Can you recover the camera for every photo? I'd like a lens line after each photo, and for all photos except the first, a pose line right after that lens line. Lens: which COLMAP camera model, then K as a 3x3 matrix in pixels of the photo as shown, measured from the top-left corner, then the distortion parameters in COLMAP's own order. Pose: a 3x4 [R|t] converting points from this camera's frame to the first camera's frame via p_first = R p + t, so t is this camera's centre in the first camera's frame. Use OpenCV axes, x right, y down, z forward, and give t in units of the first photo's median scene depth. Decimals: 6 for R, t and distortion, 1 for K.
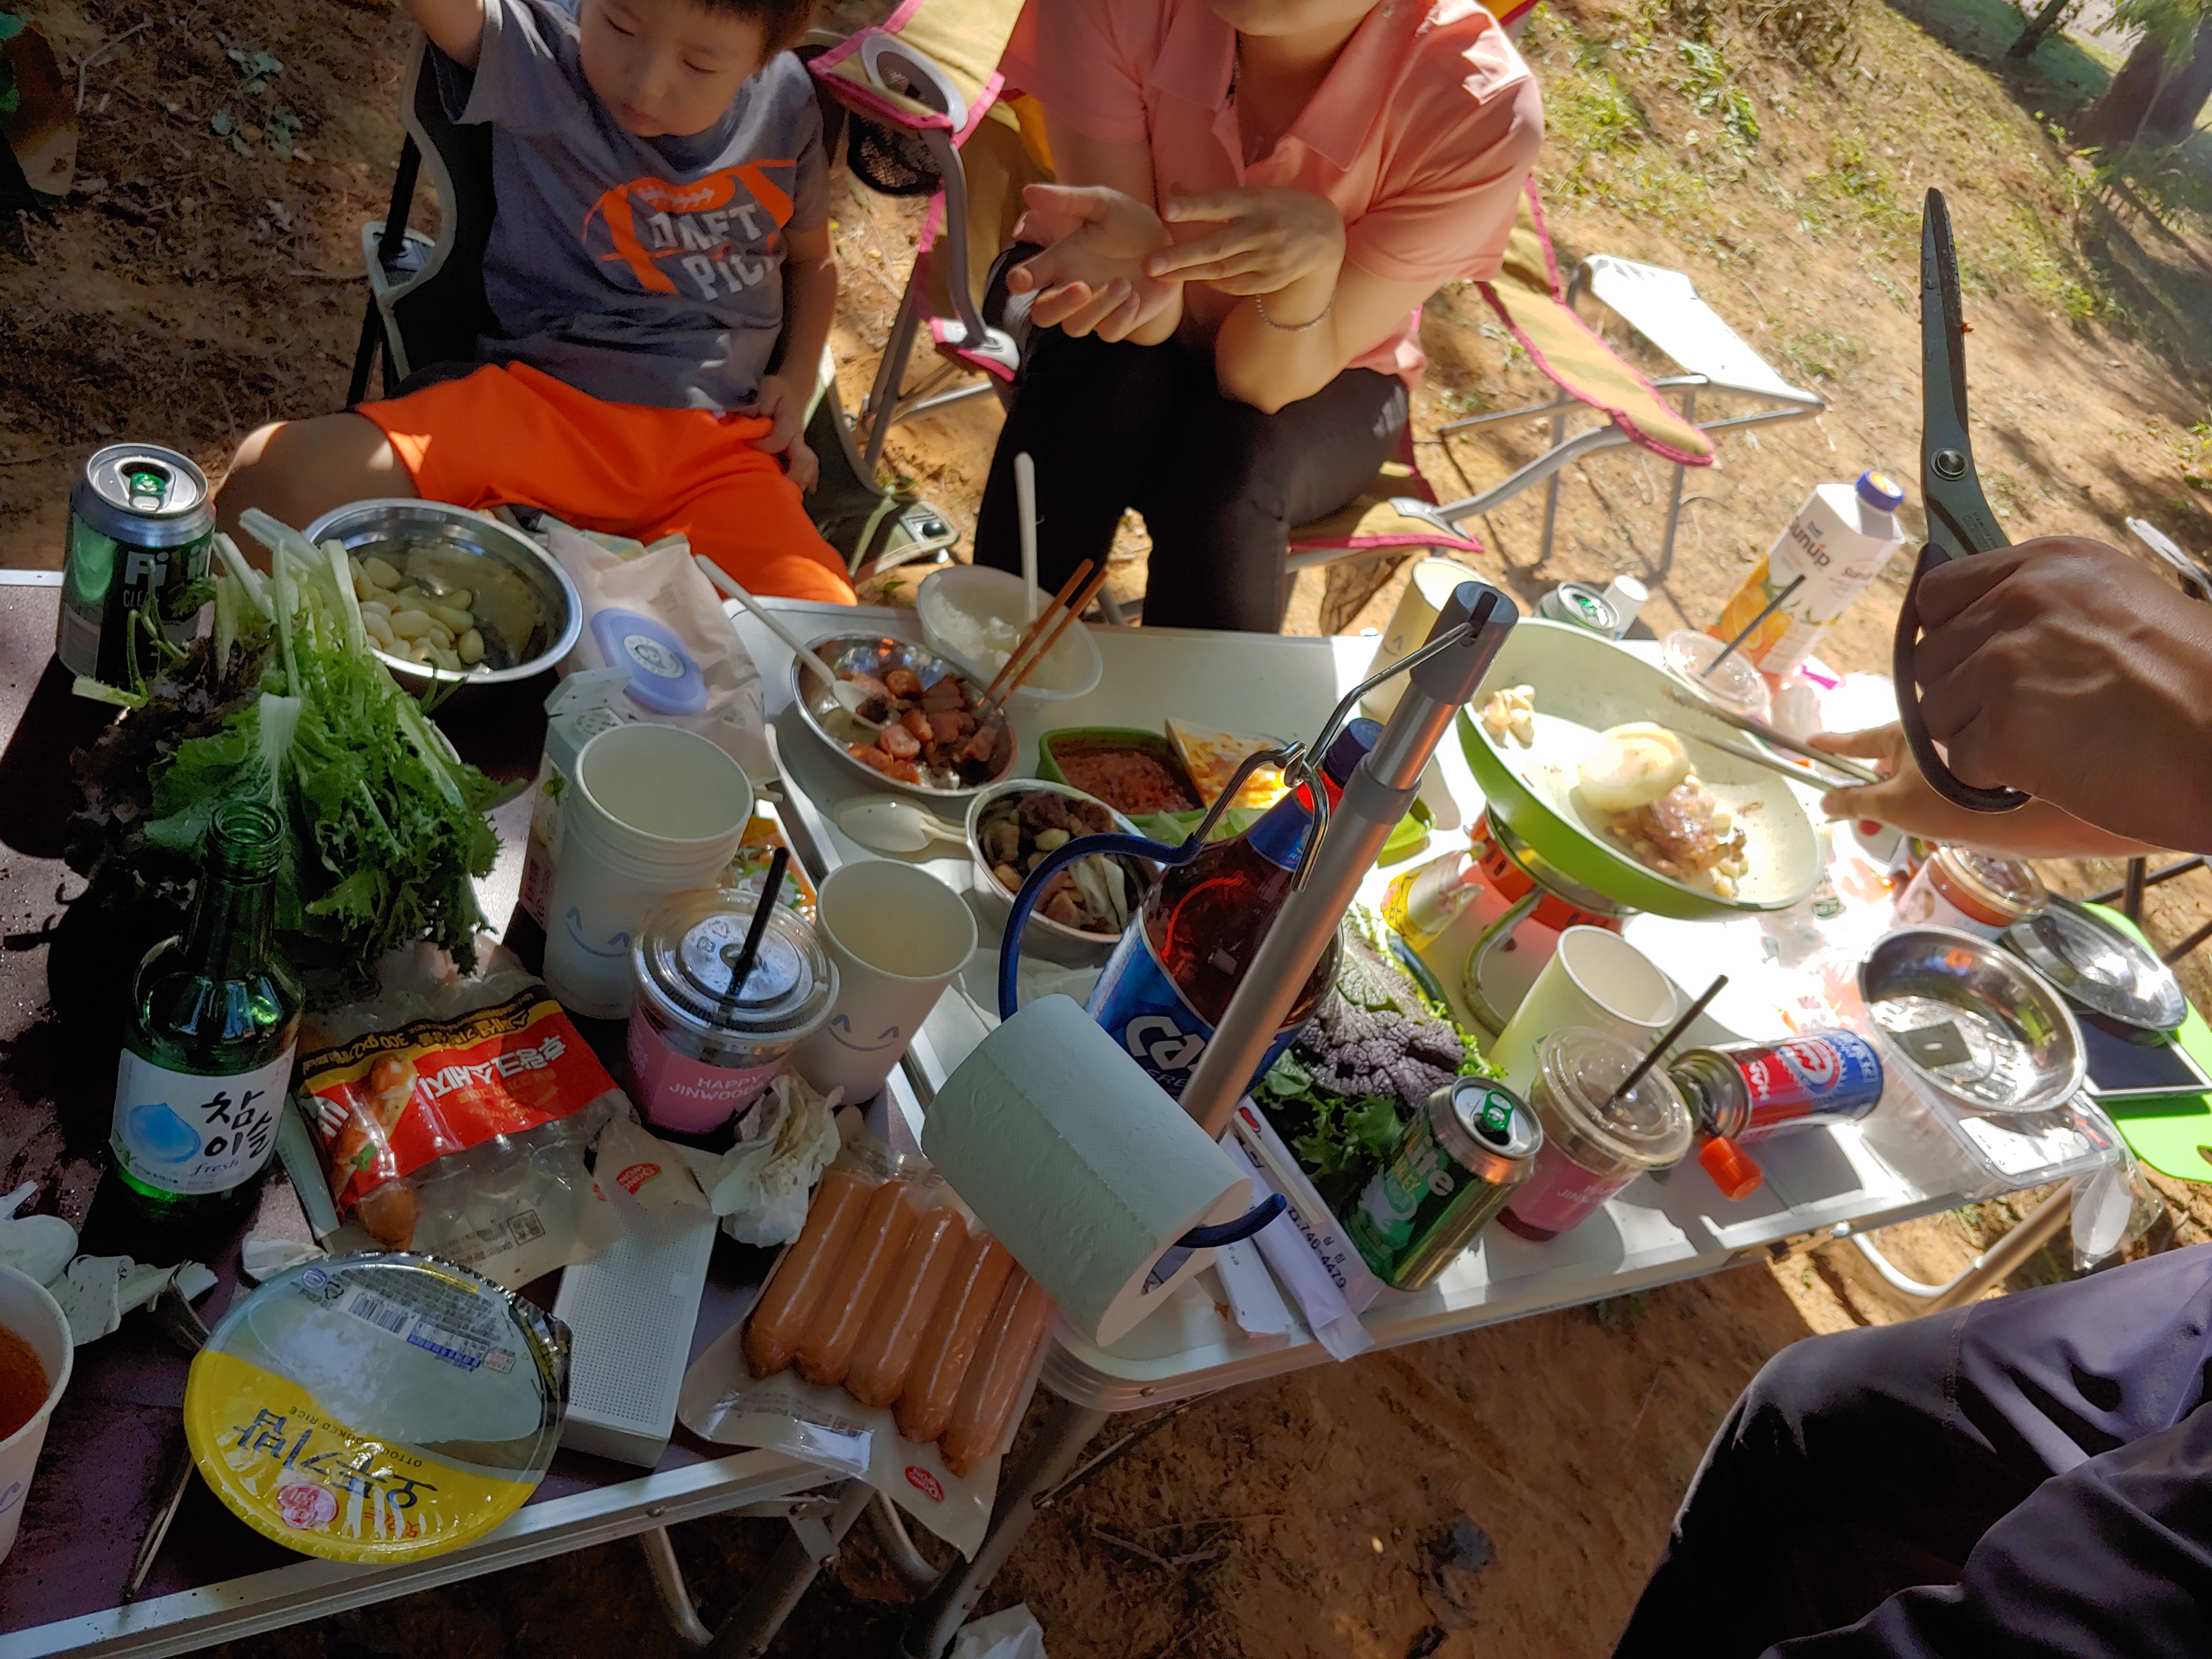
lens RADIAL K [[1969.6, 0, 1105.9], [0, 1969.6, 830.3], [0, 0, 1]] dist [-0.001227, -0.013119]
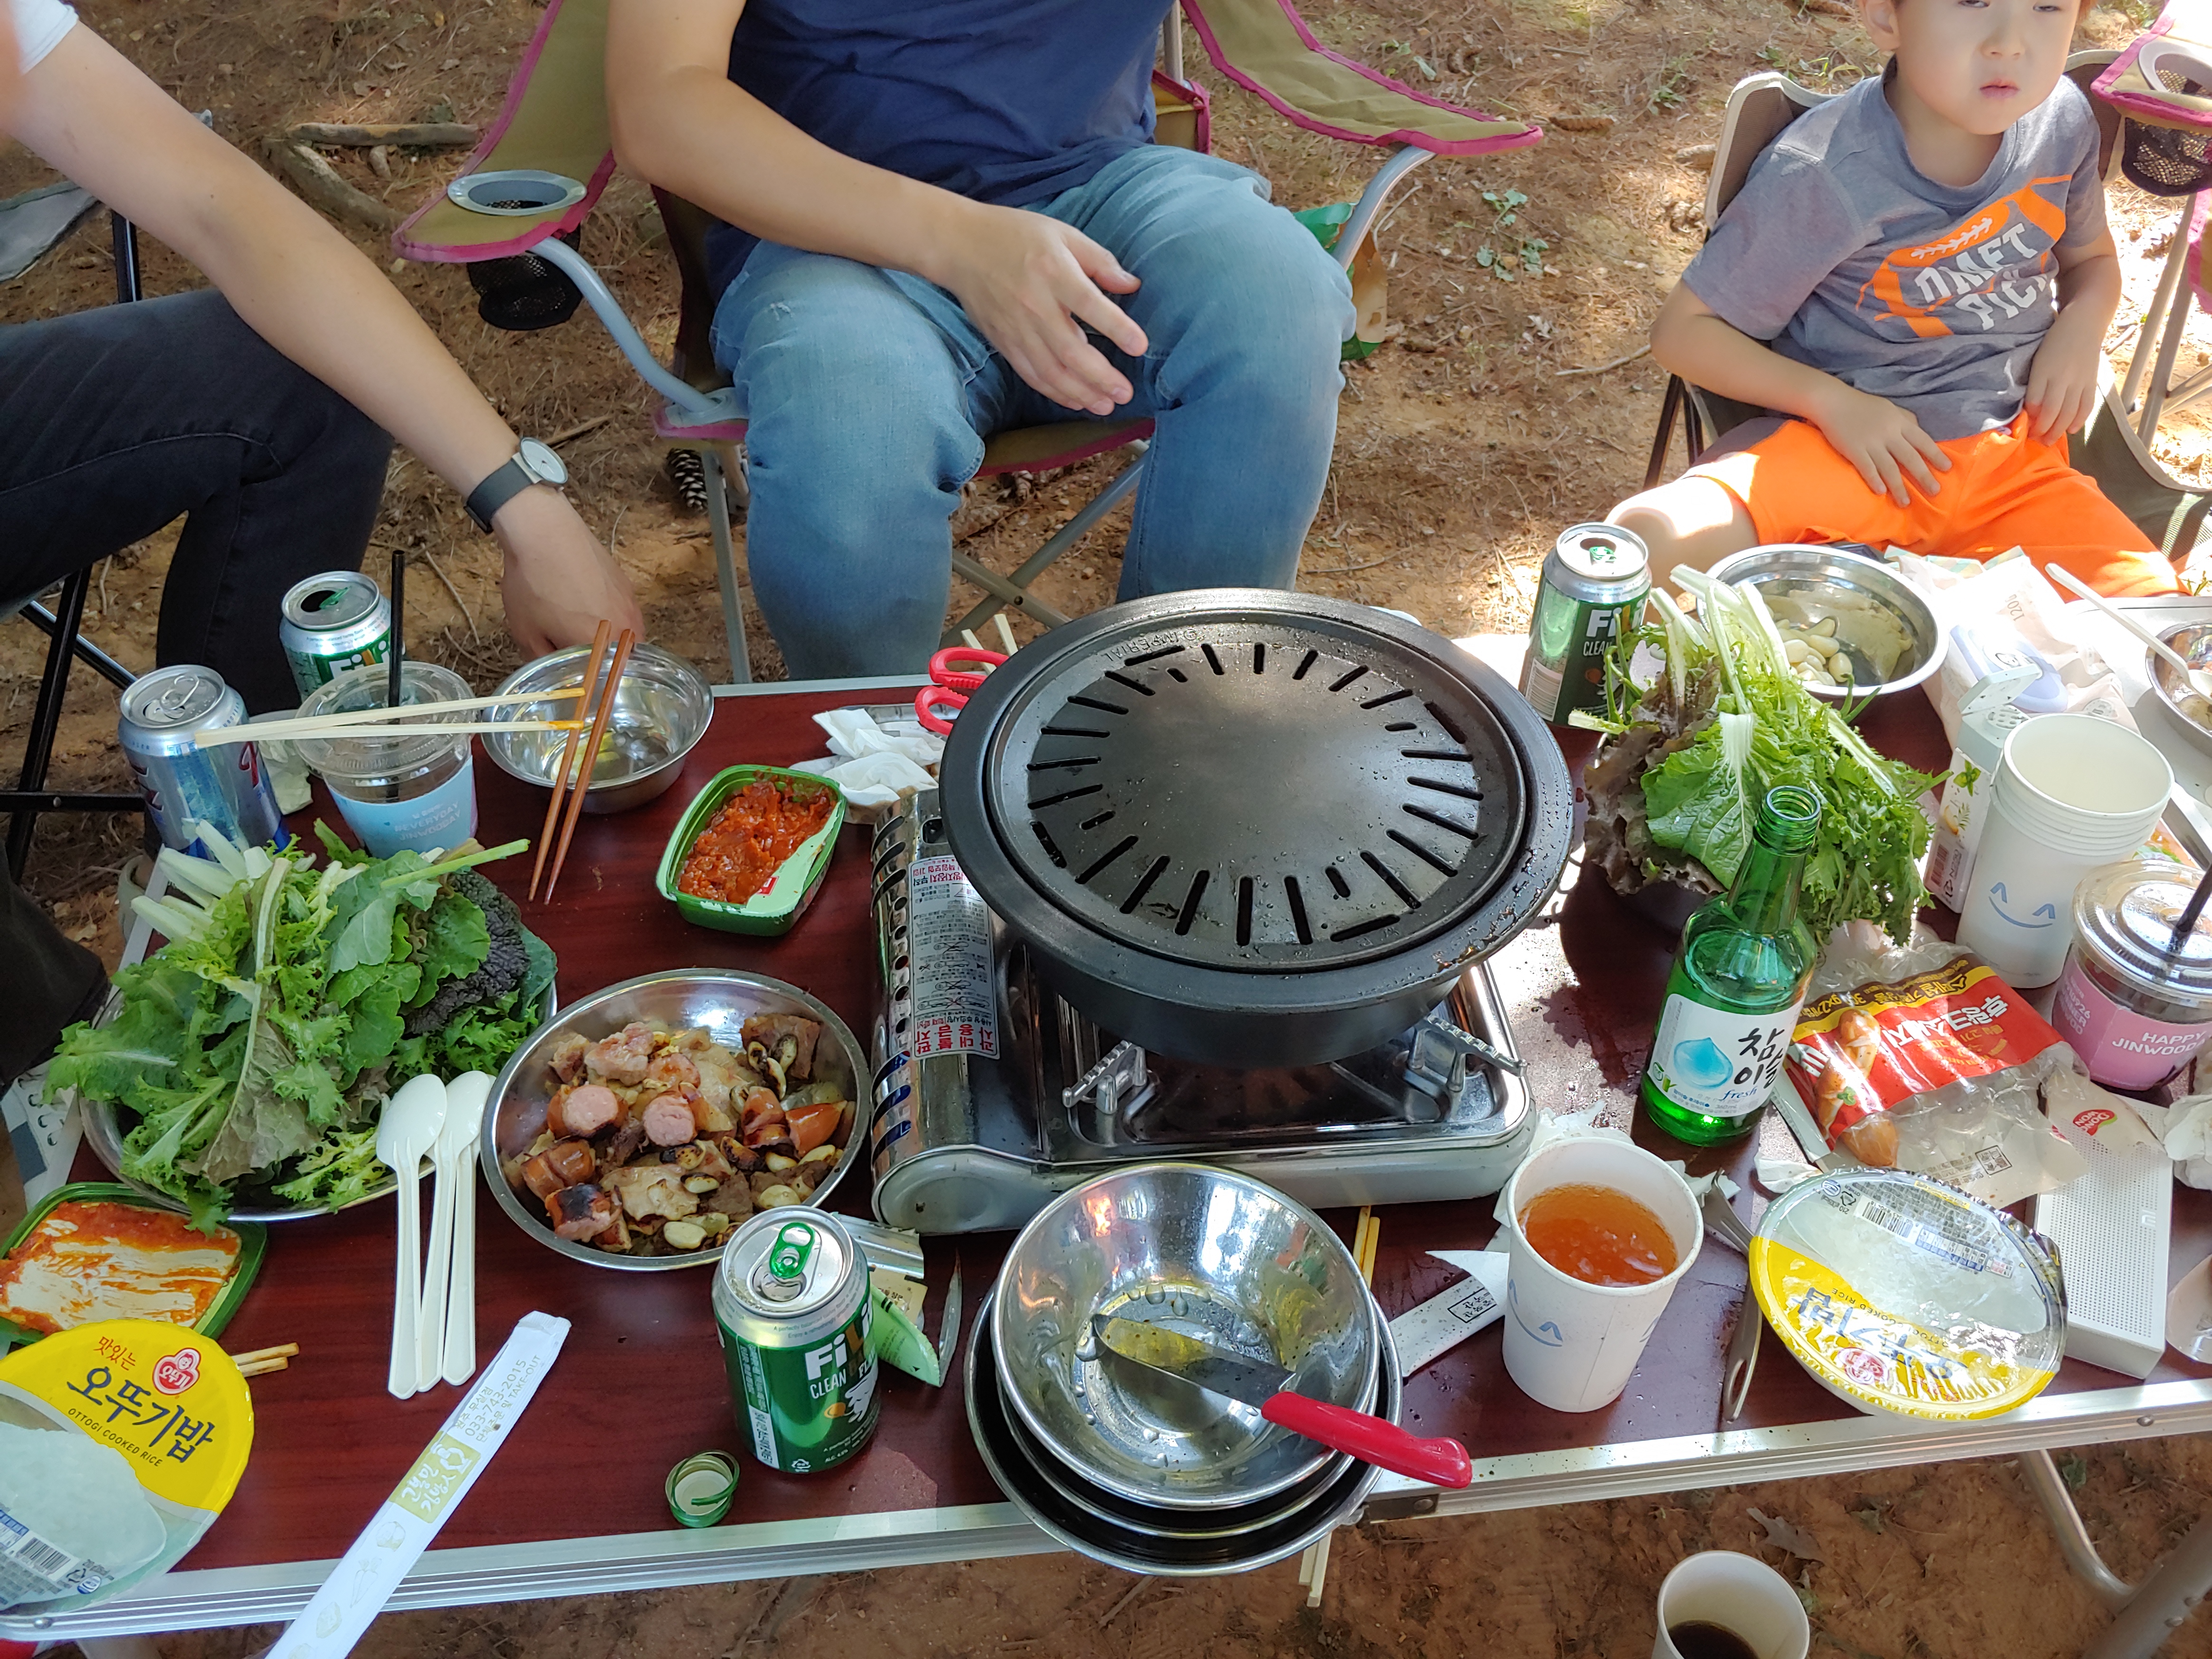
lens RADIAL K [[1969.6, 0, 1105.9], [0, 1969.6, 830.3], [0, 0, 1]] dist [-0.001227, -0.013119]
pose [[0.854385, -0.053376, -0.516892, -0.126236], [0.037194, 0.998441, -0.041623, 0.037392], [0.518308, 0.016337, 0.855038, -0.218270]]
